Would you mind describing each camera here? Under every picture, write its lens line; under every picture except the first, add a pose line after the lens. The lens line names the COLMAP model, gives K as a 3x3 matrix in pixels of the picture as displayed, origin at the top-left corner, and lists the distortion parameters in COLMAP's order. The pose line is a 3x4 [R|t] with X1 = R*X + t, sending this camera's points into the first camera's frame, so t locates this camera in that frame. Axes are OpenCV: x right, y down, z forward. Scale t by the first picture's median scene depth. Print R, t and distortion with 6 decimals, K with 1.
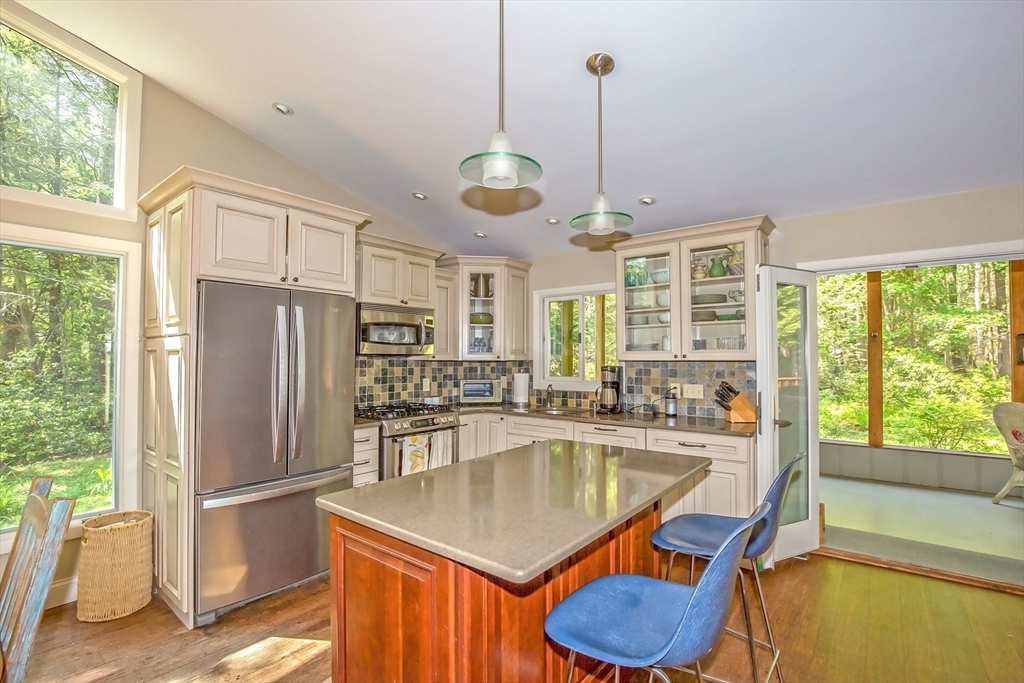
lens RADIAL K [[472.8, 0, 514.6], [0, 472.8, 346.2], [0, 0, 1]] dist [-0.030119, 0.001006]
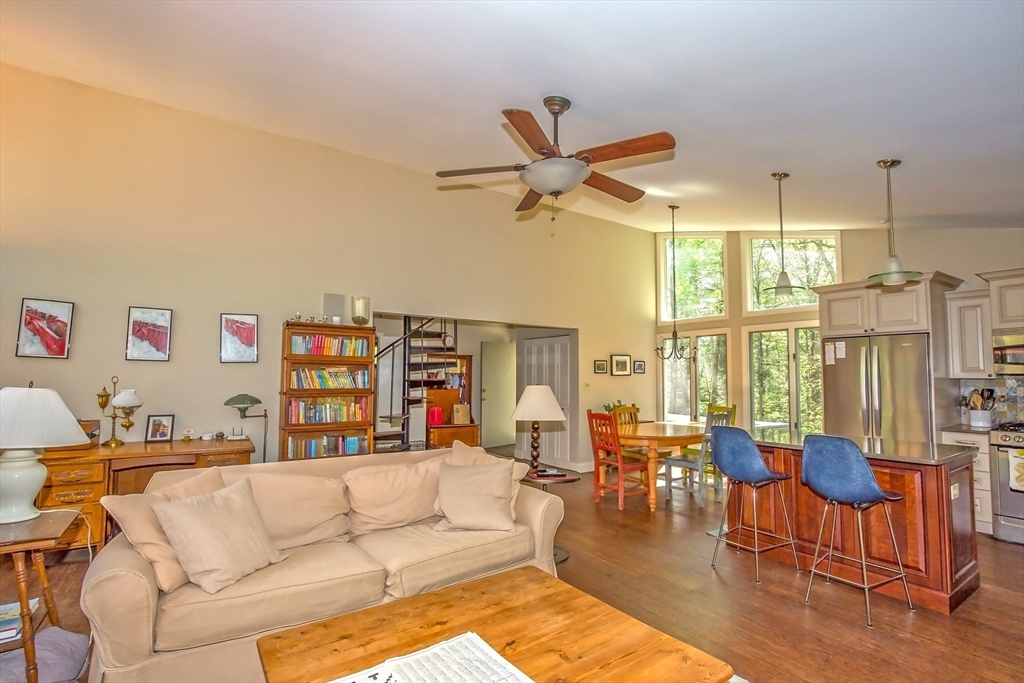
lens RADIAL K [[472.8, 0, 514.6], [0, 472.8, 346.2], [0, 0, 1]] dist [-0.030119, 0.001006]
pose [[-0.310668, -0.062413, -0.948467, 1.003532], [0.012877, 0.997474, -0.069856, 0.010346], [0.950431, -0.033915, -0.309080, 0.198338]]
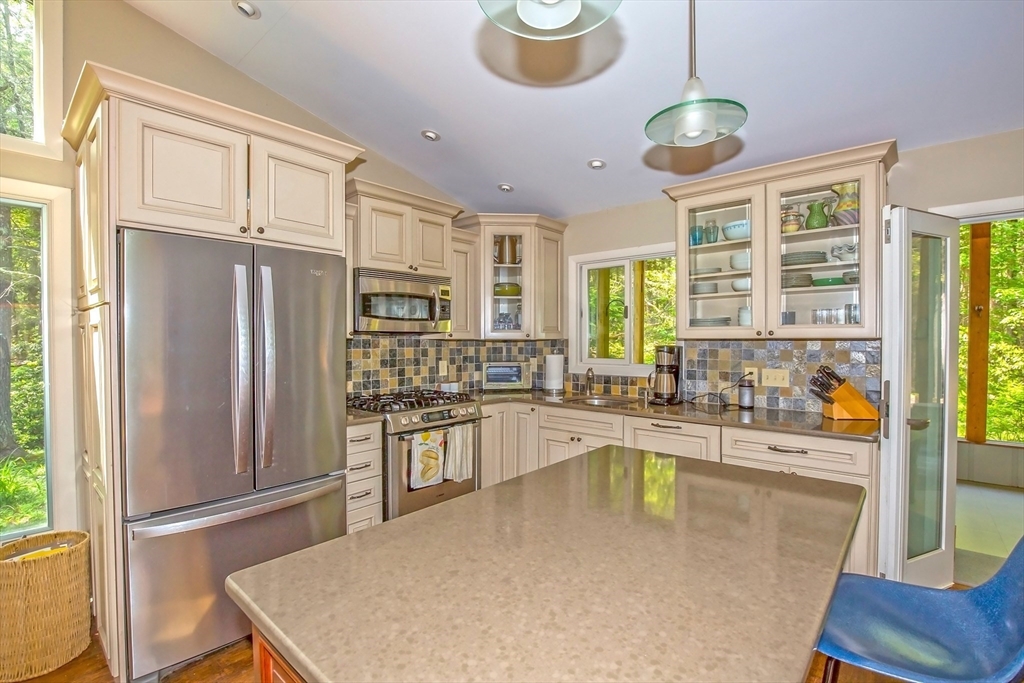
lens RADIAL K [[472.8, 0, 514.6], [0, 472.8, 346.2], [0, 0, 1]] dist [-0.030119, 0.001006]
pose [[0.998747, -0.001222, -0.050036, -0.017549], [0.003296, 0.999138, 0.041386, 0.008308], [0.049943, -0.041499, 0.997890, 0.181333]]
